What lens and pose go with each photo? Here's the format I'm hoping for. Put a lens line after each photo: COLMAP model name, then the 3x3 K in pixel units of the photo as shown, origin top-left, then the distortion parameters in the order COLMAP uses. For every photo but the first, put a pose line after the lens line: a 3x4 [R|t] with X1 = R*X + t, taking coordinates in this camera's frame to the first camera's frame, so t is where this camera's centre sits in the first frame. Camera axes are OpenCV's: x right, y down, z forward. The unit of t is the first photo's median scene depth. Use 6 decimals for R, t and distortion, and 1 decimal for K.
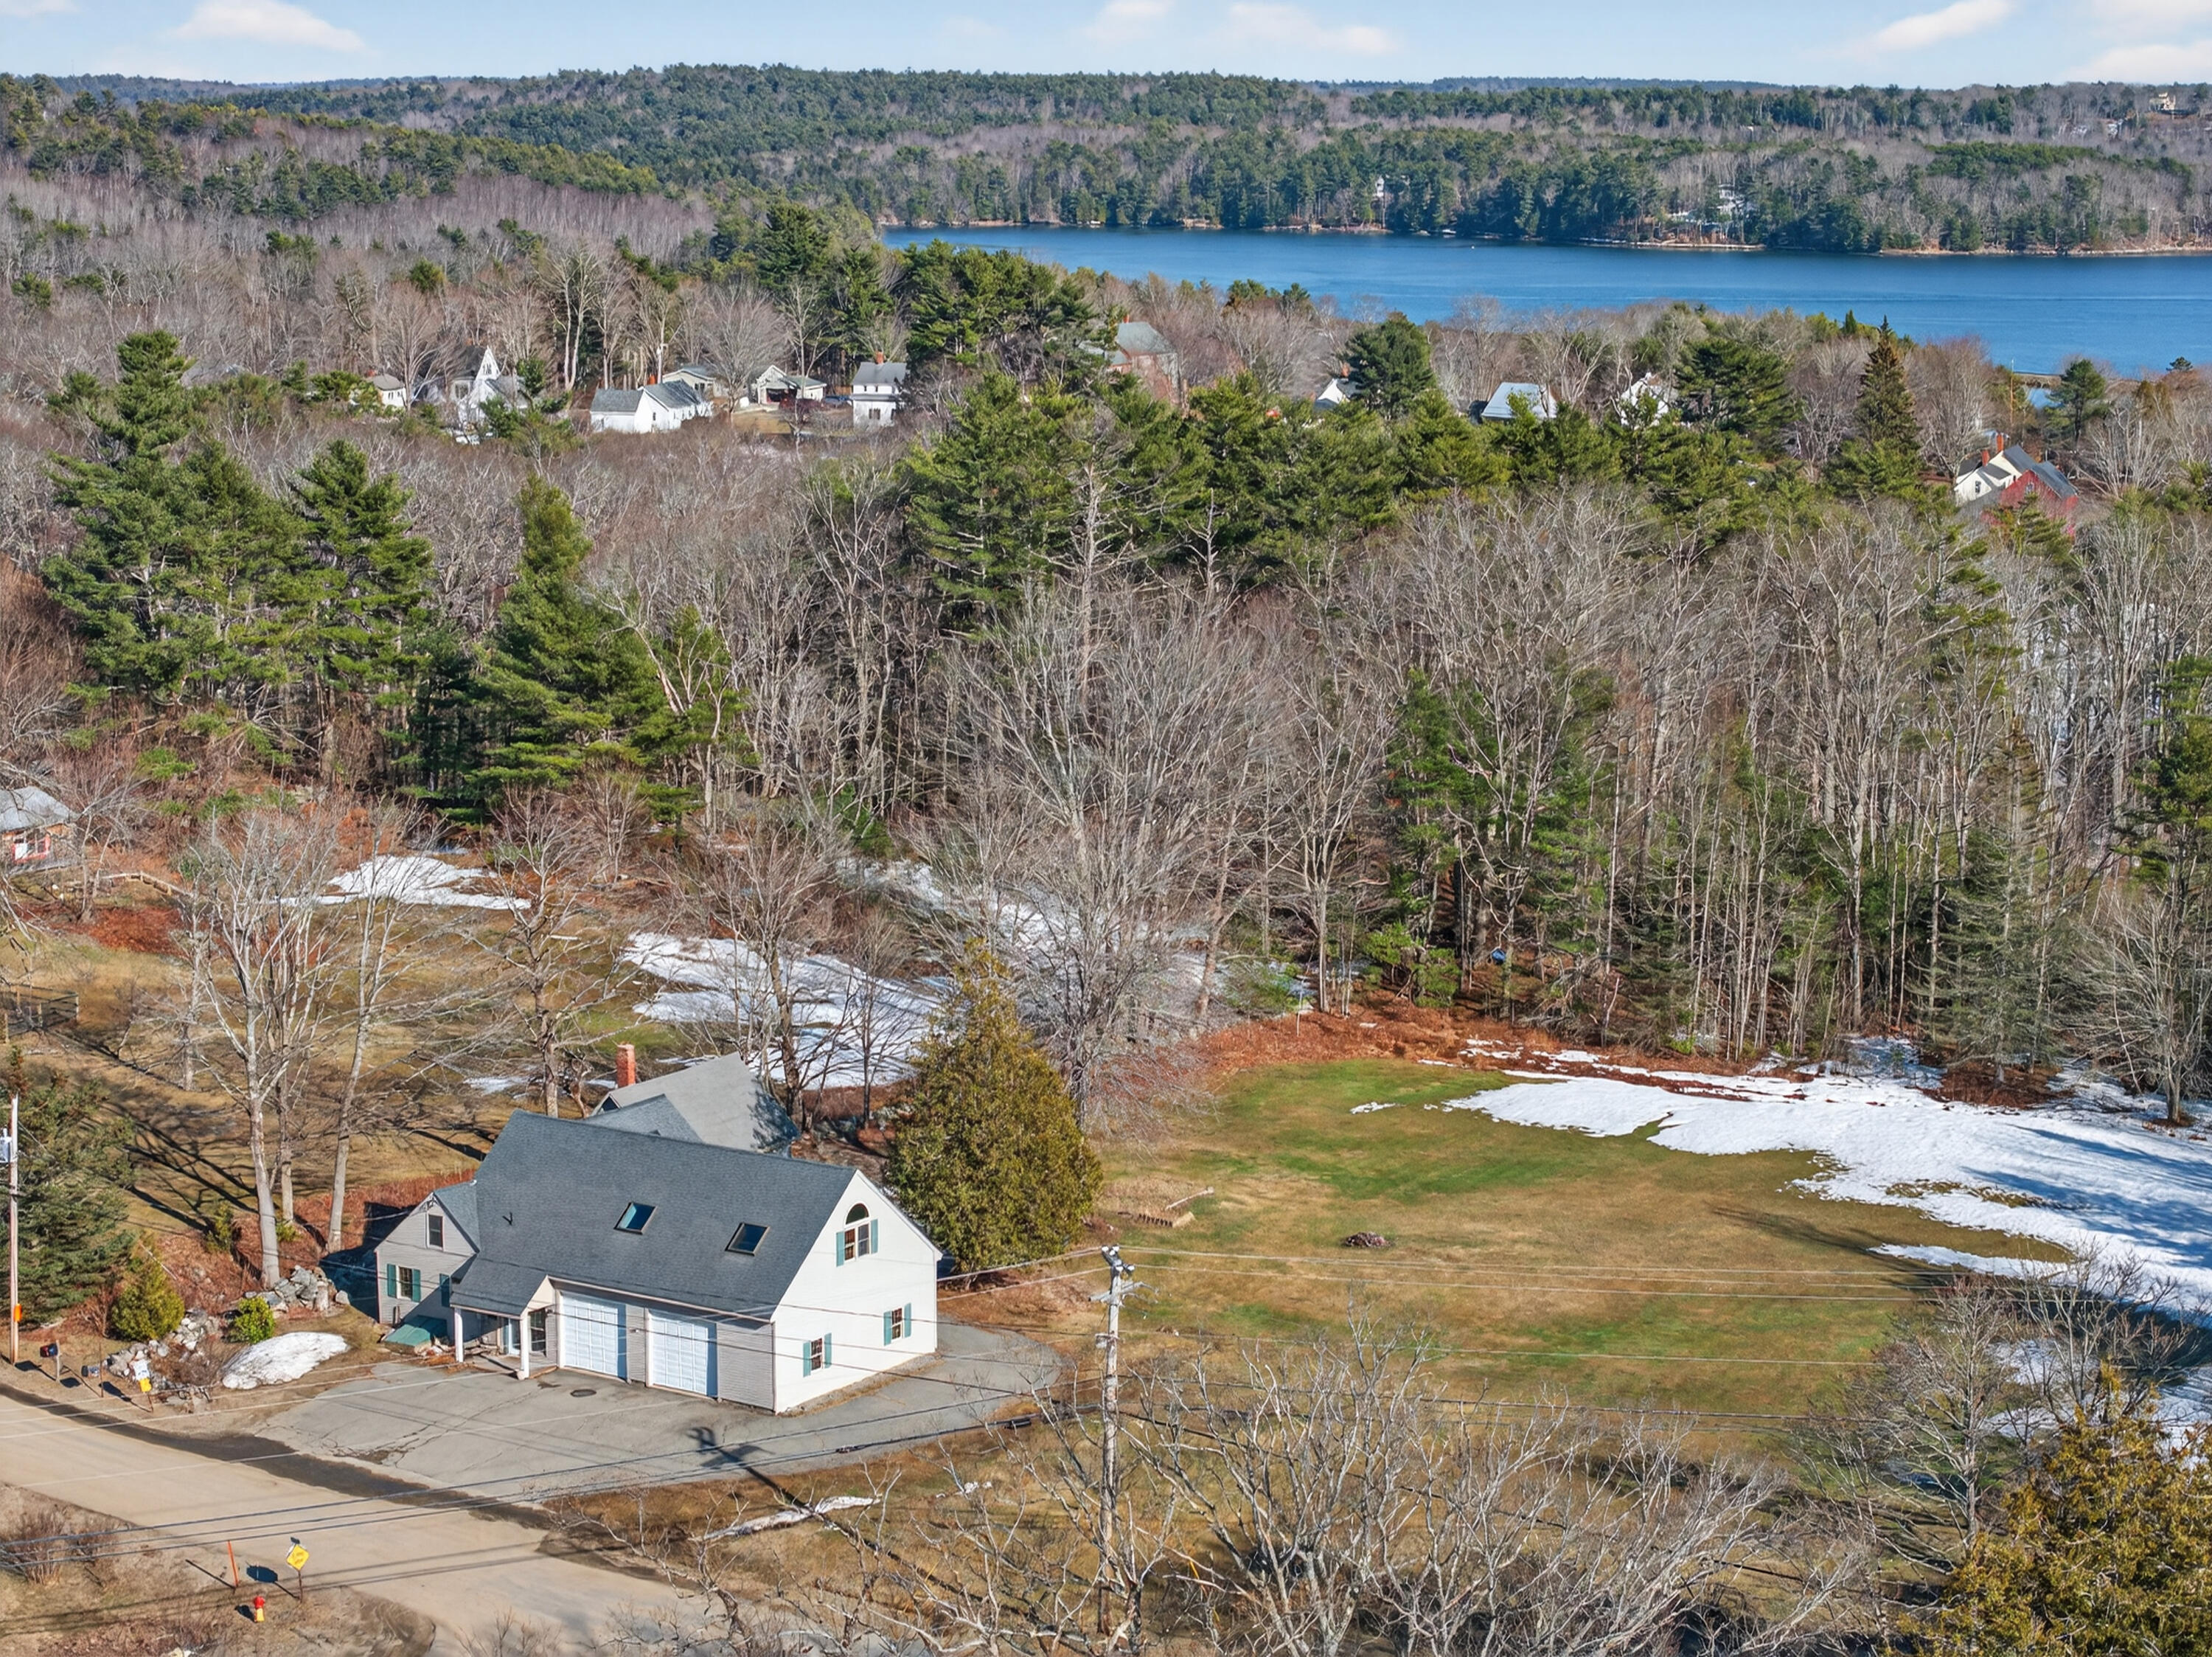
lens RADIAL K [[4354.0, 0, 1106.0], [0, 4354.0, 828.5], [0, 0, 1]] dist [-0.185739, 1.441406]
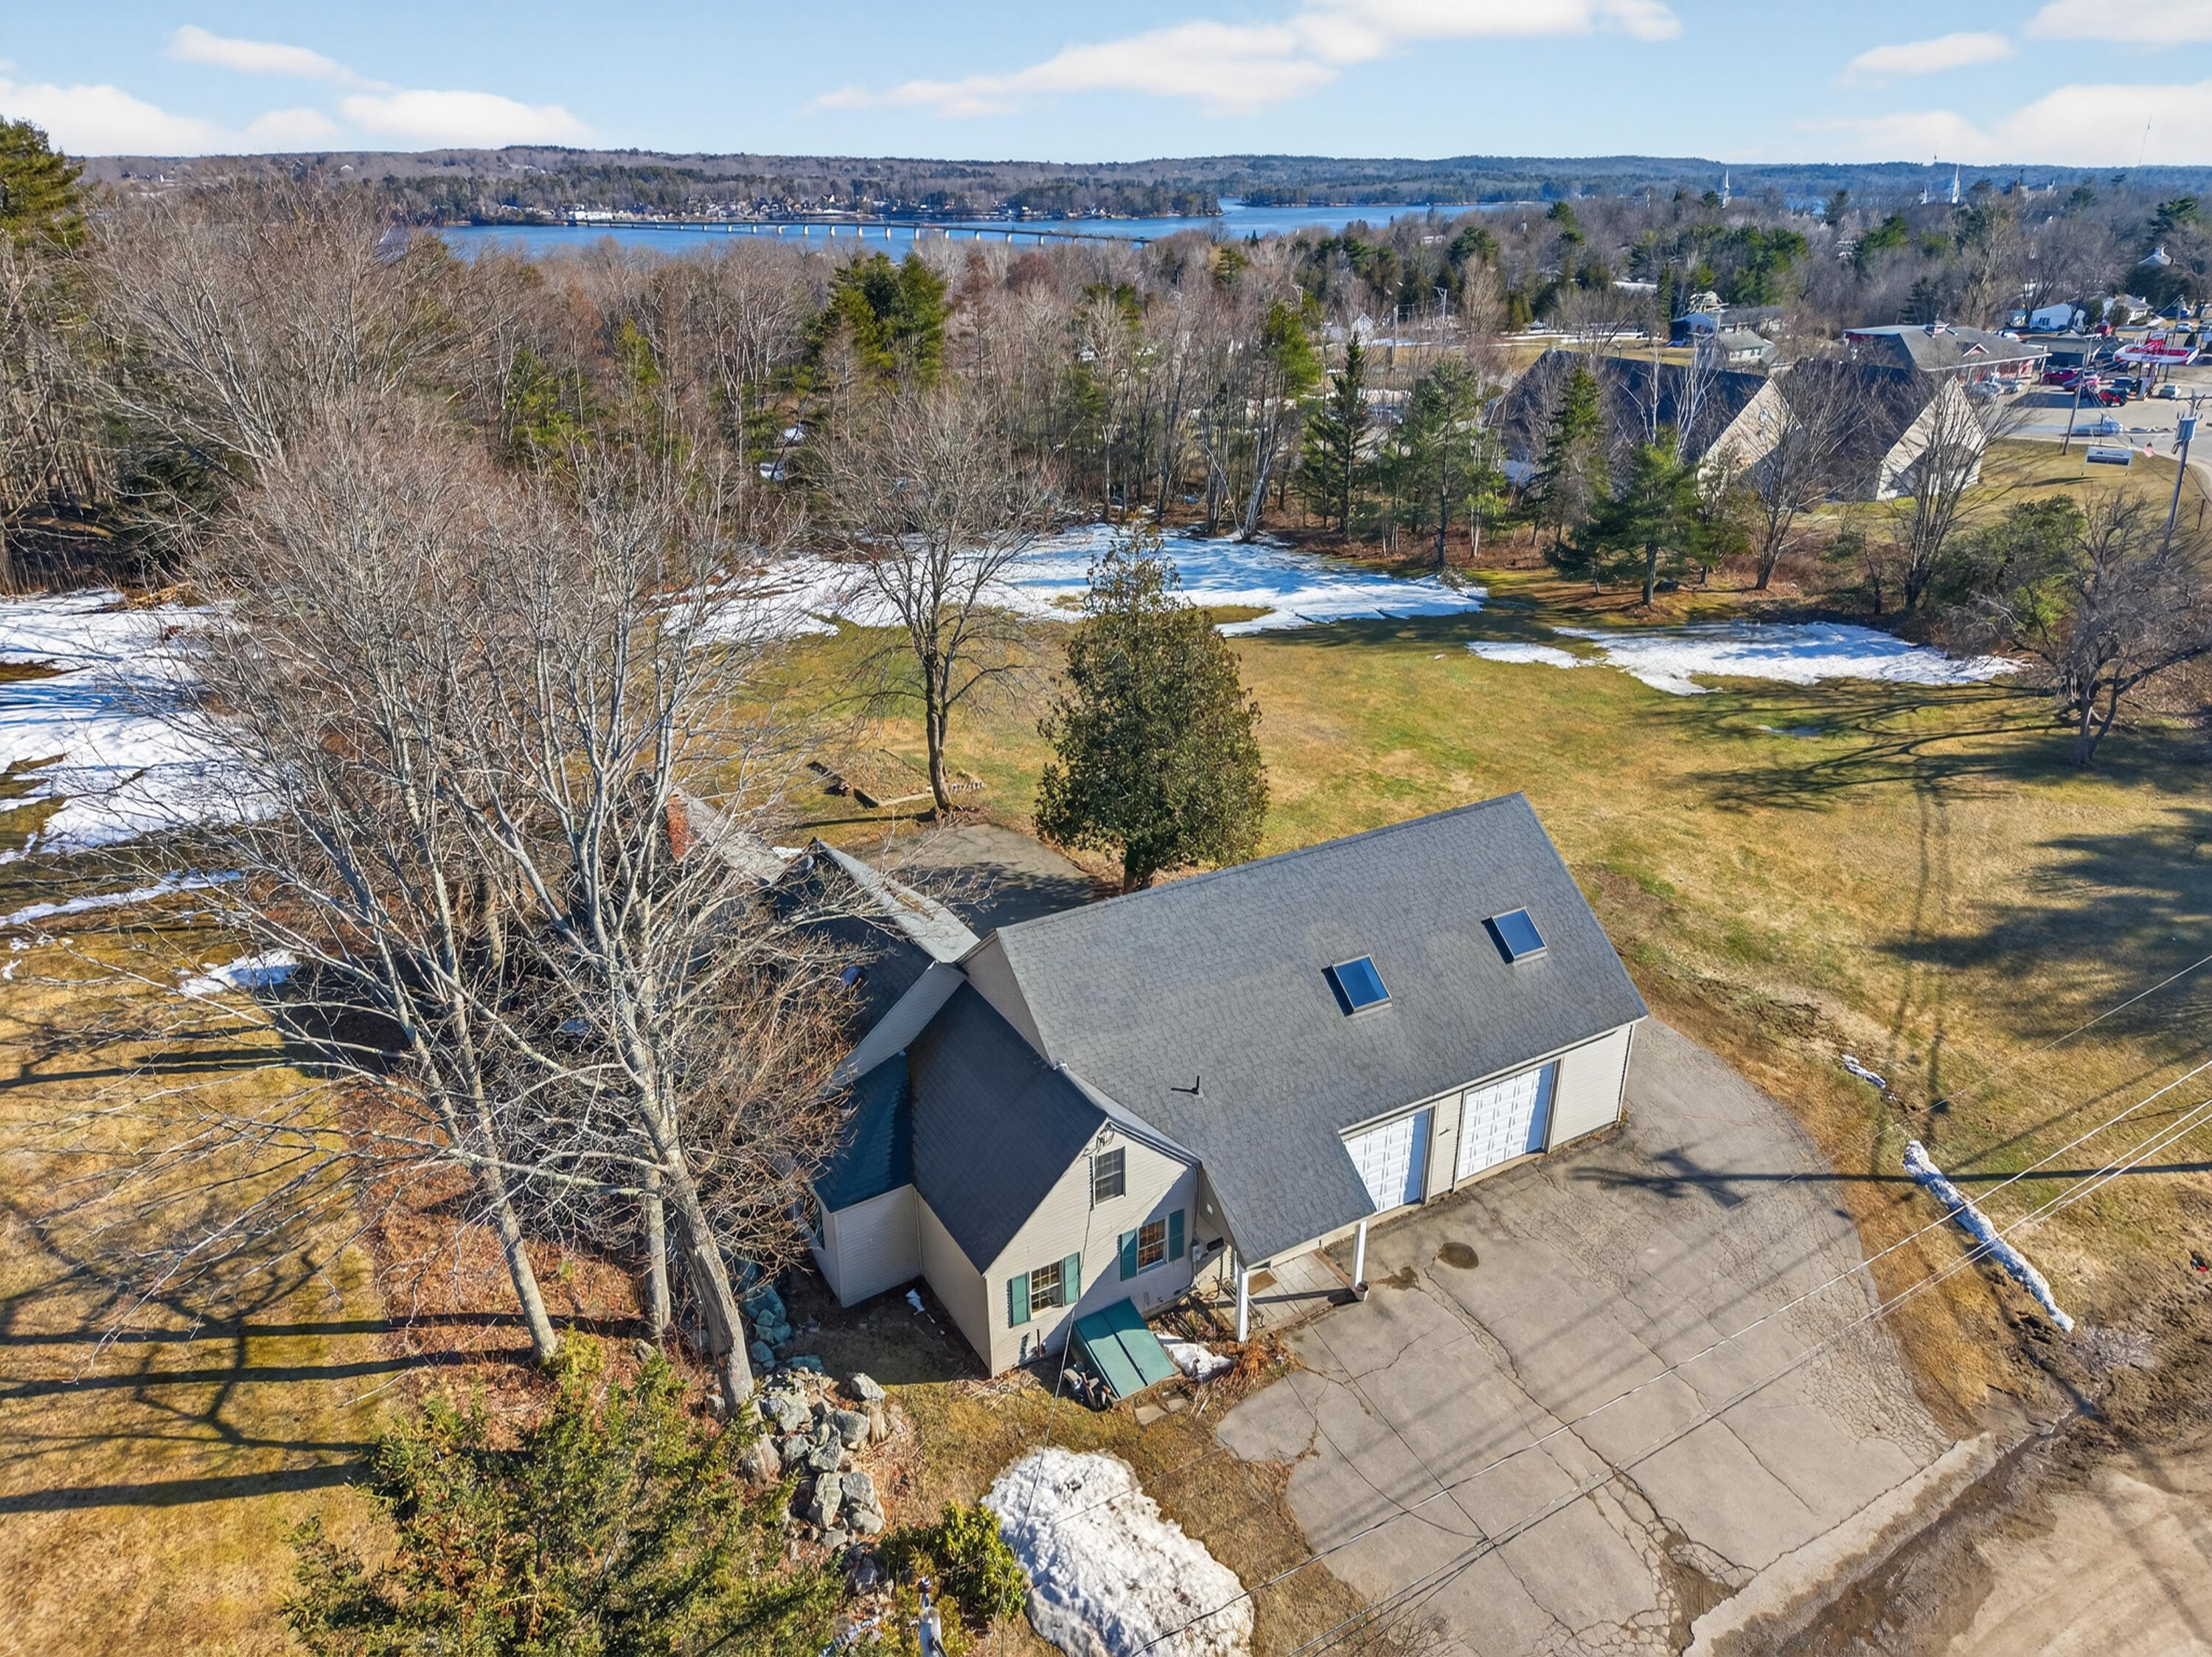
lens RADIAL K [[1486.3, 0, 1110.5], [0, 1486.3, 815.5], [0, 0, 1]] dist [0.007163, -0.000061]
pose [[0.449710, -0.360528, 0.817178, -0.207346], [0.154516, 0.932523, 0.326383, -0.010157], [-0.879708, -0.020511, 0.475072, 0.636983]]
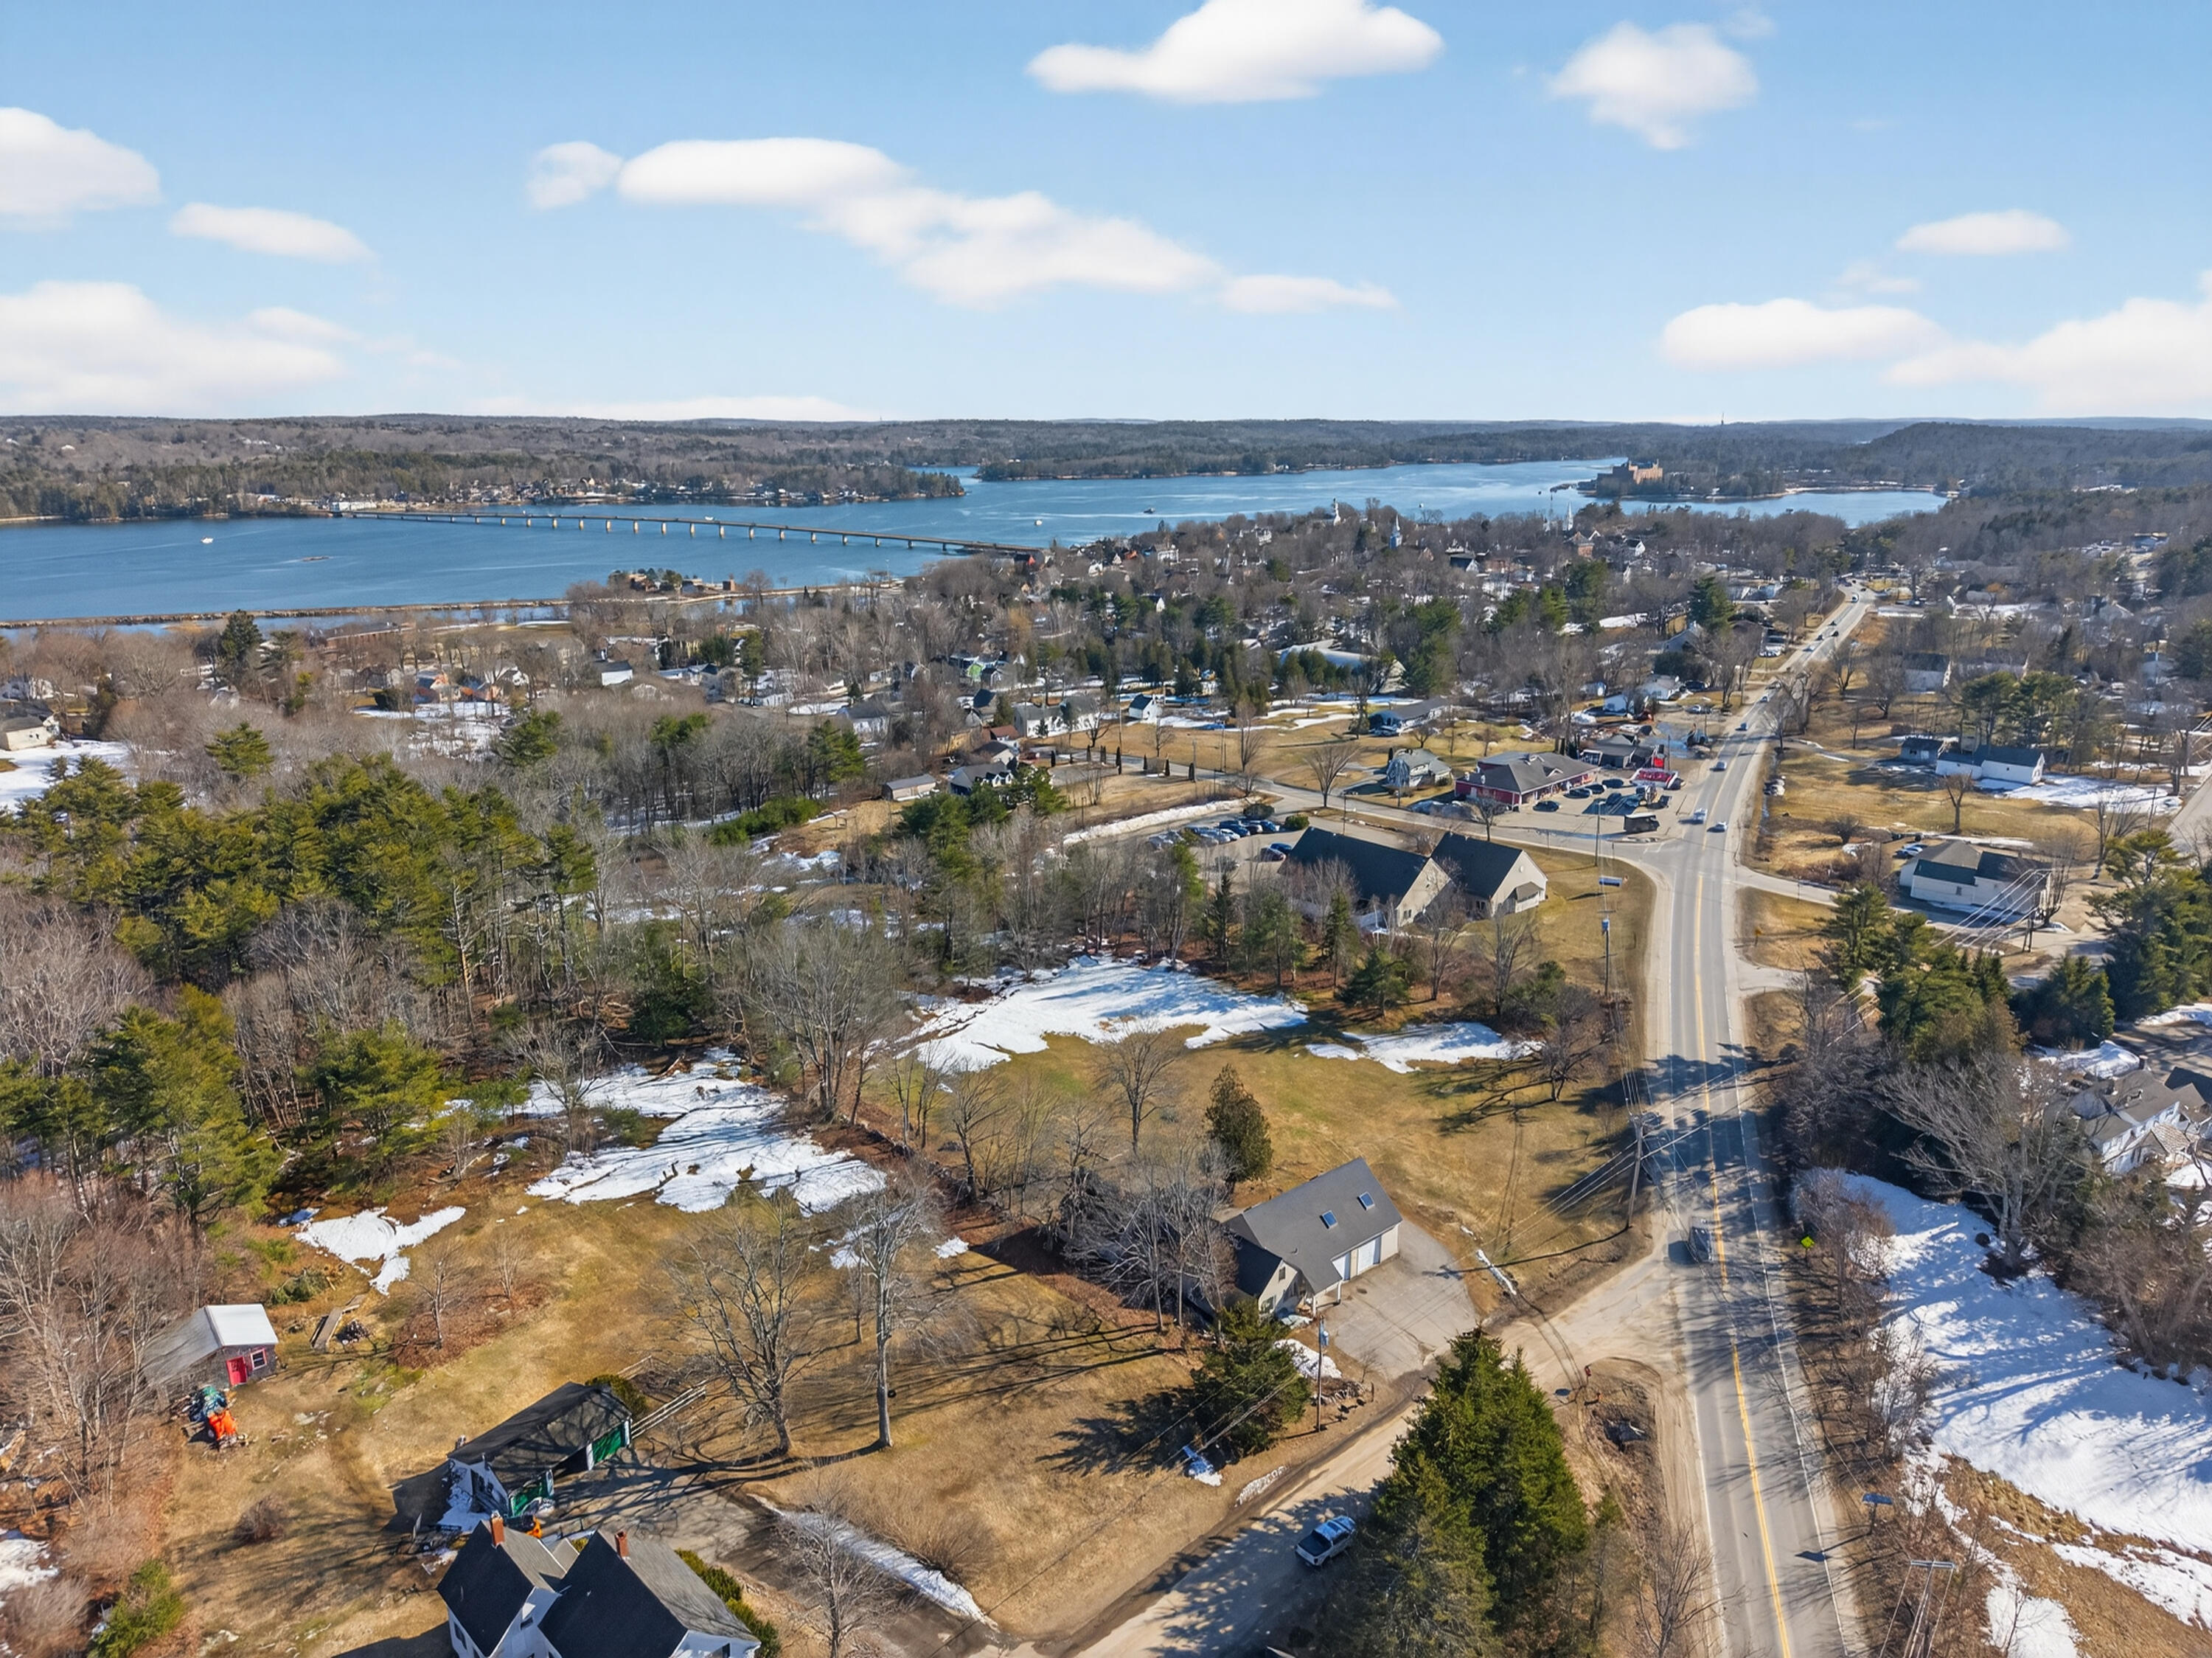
lens RADIAL K [[1486.4, 0, 1110.5], [0, 1486.4, 816.0], [0, 0, 1]] dist [0.007163, -0.000061]
pose [[0.283189, -0.255253, 0.924473, -0.591781], [0.166238, 0.962405, 0.214804, -0.227327], [-0.944547, 0.092852, 0.314976, 0.571280]]
